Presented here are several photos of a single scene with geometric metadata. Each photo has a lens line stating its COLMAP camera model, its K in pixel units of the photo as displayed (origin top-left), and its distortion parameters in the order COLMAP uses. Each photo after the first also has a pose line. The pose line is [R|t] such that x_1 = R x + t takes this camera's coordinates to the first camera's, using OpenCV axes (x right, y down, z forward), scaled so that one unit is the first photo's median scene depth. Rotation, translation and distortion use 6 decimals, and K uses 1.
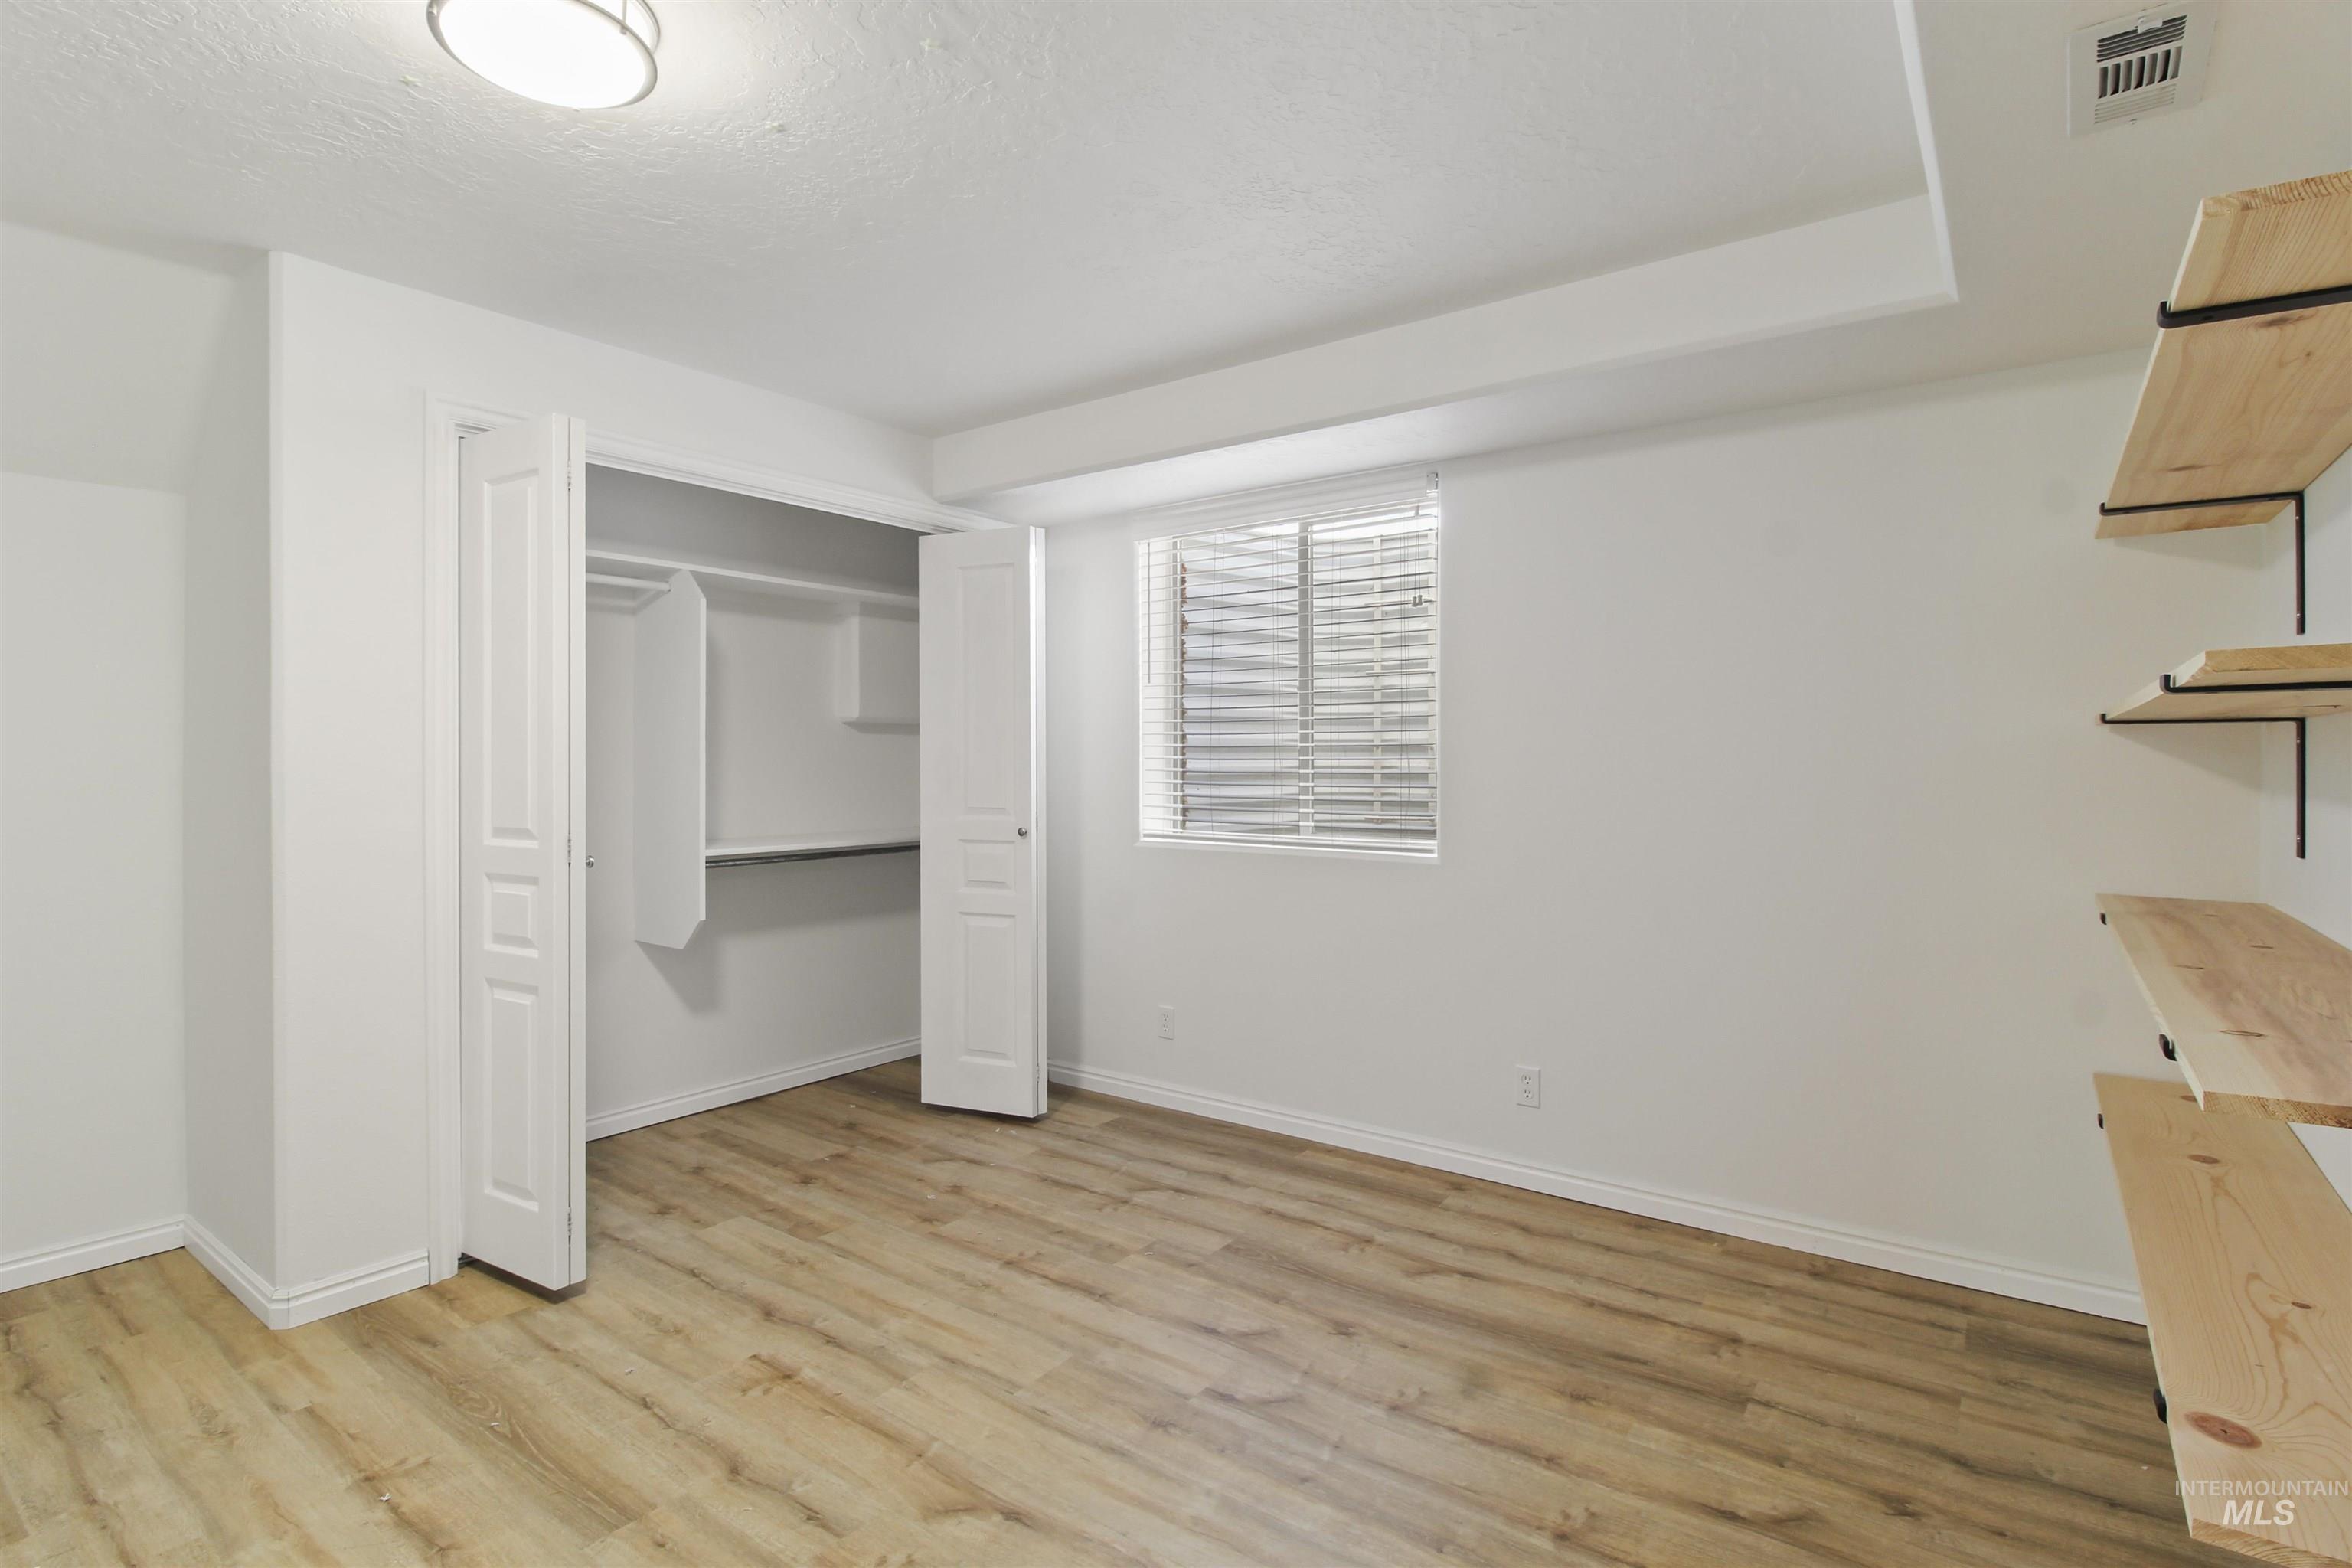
lens RADIAL K [[1123.5, 0, 1193.4], [0, 1123.5, 751.2], [0, 0, 1]] dist [0.005205, -0.017924]
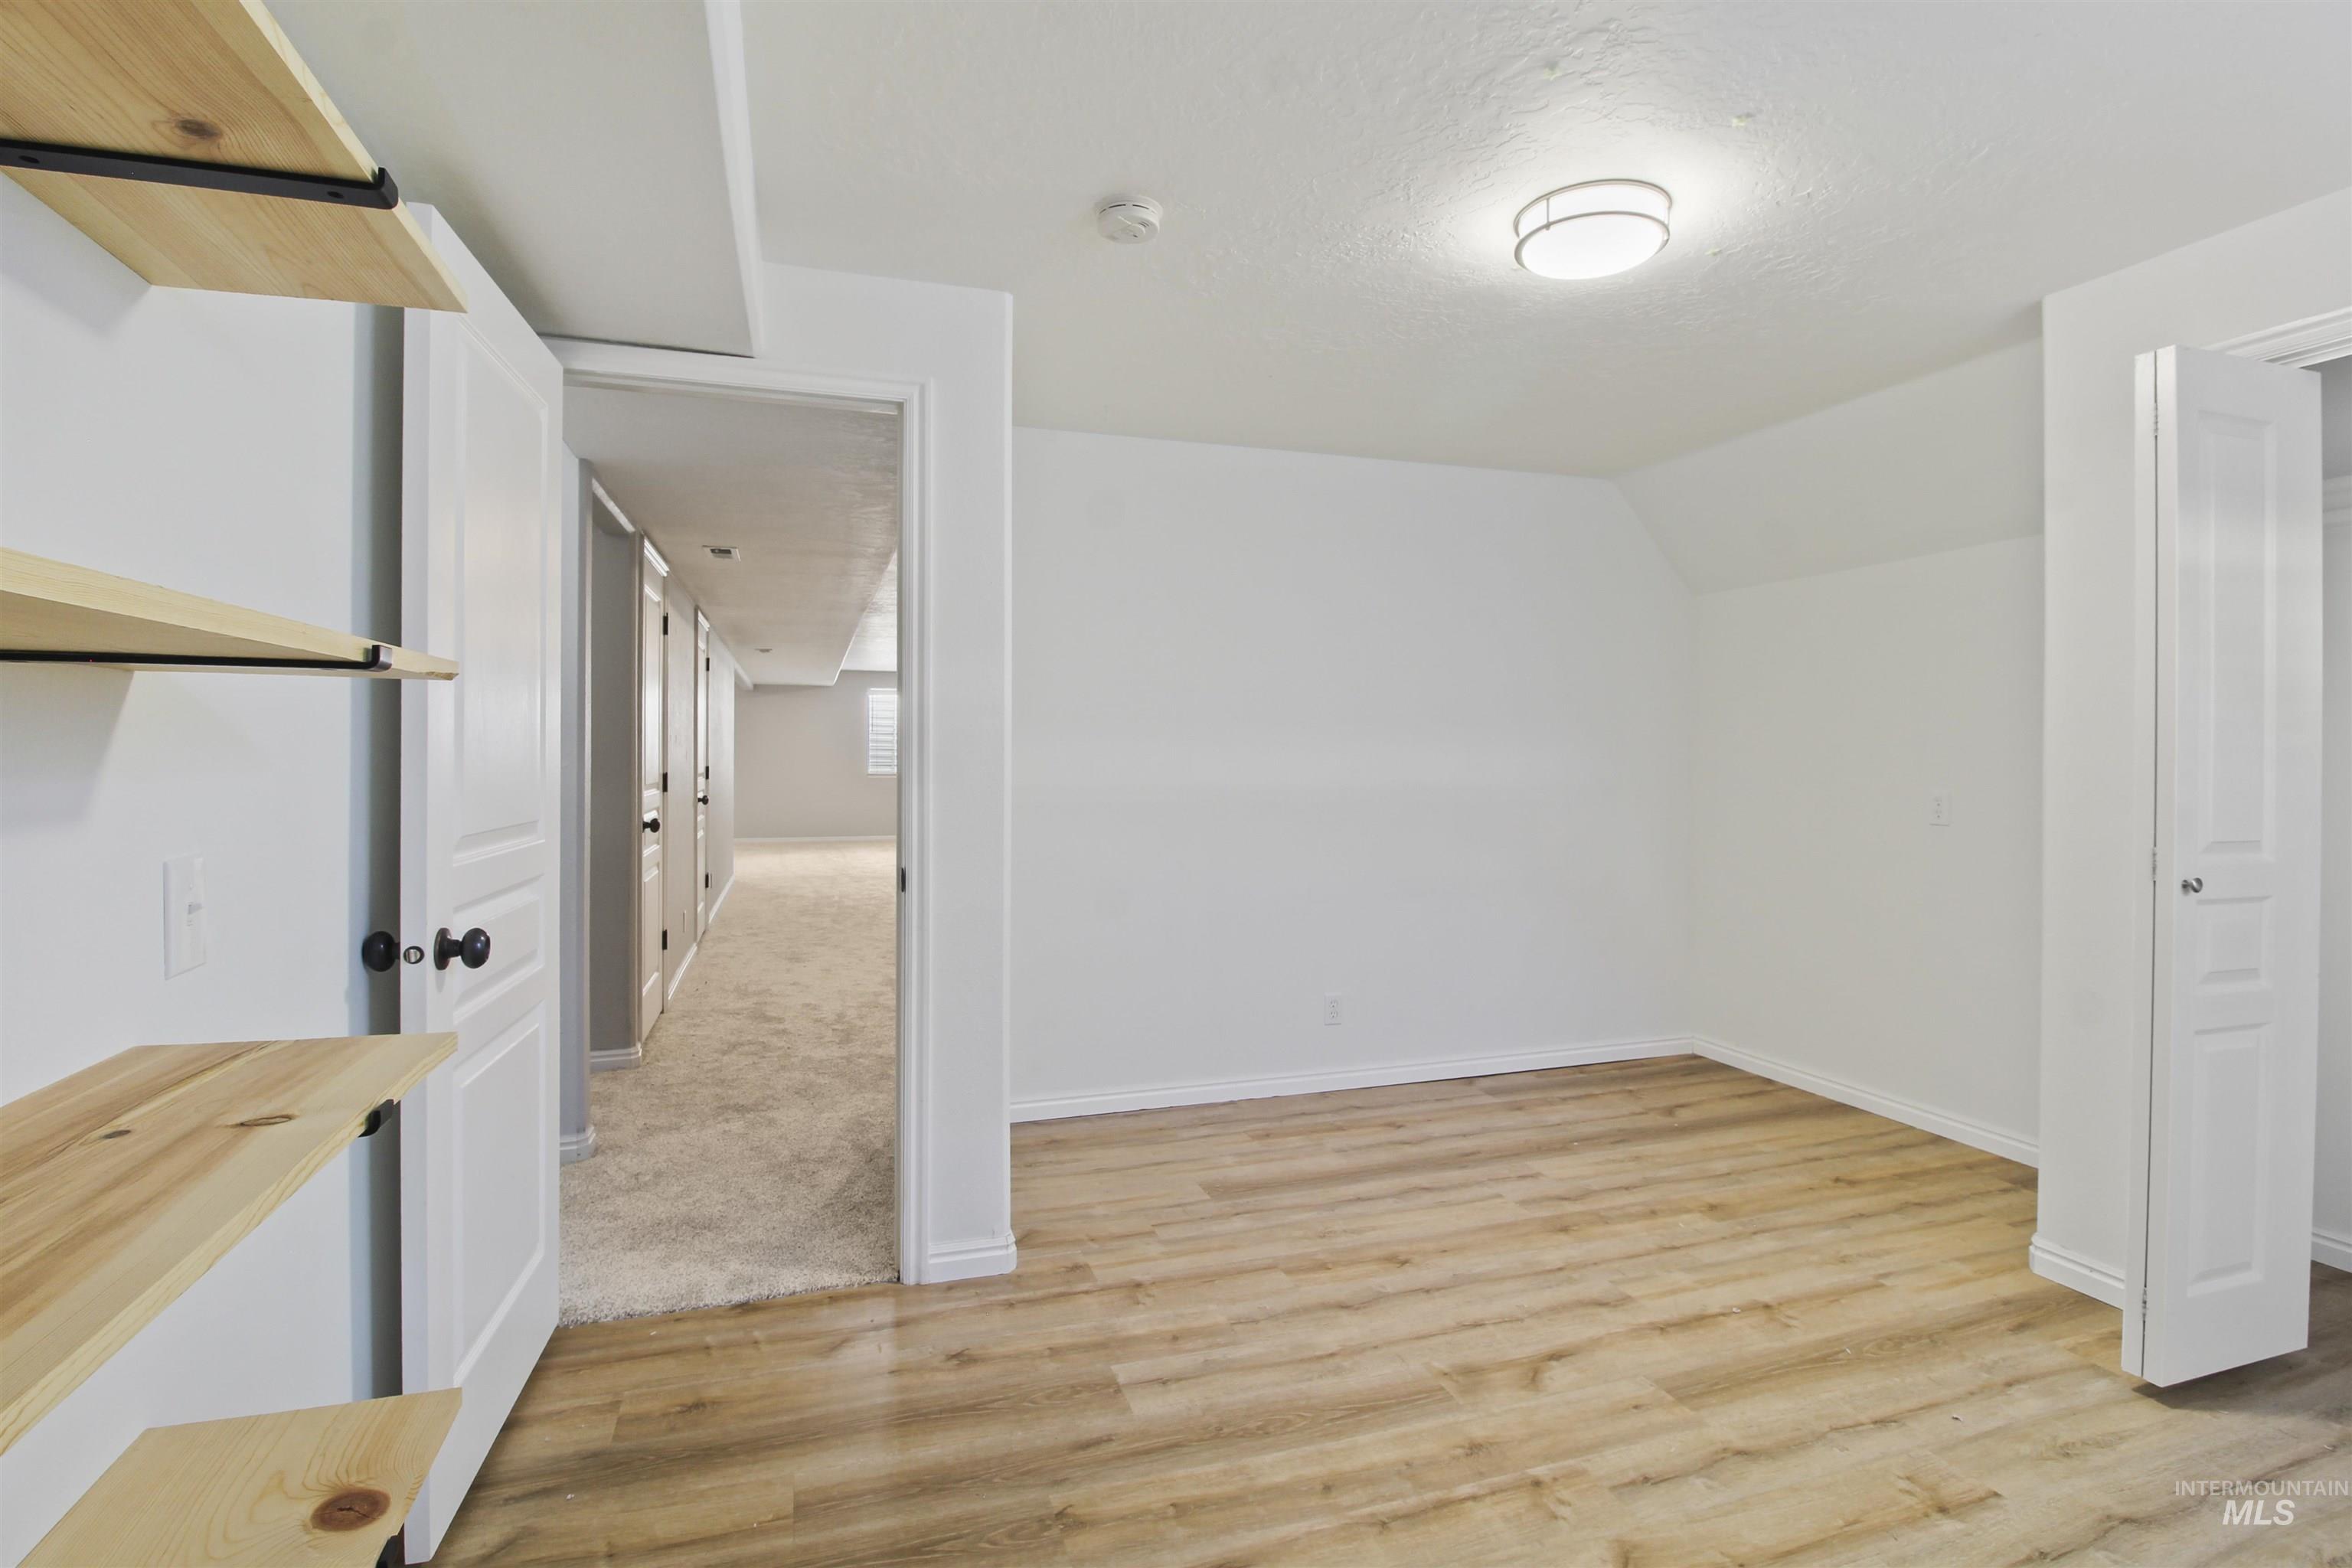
lens RADIAL K [[1123.5, 0, 1193.4], [0, 1123.5, 751.2], [0, 0, 1]] dist [0.005205, -0.017924]
pose [[-0.559254, 0.002077, -0.828994, 0.672351], [0.002075, 0.999997, 0.001105, -0.006400], [0.828994, -0.001102, -0.559257, 1.070192]]
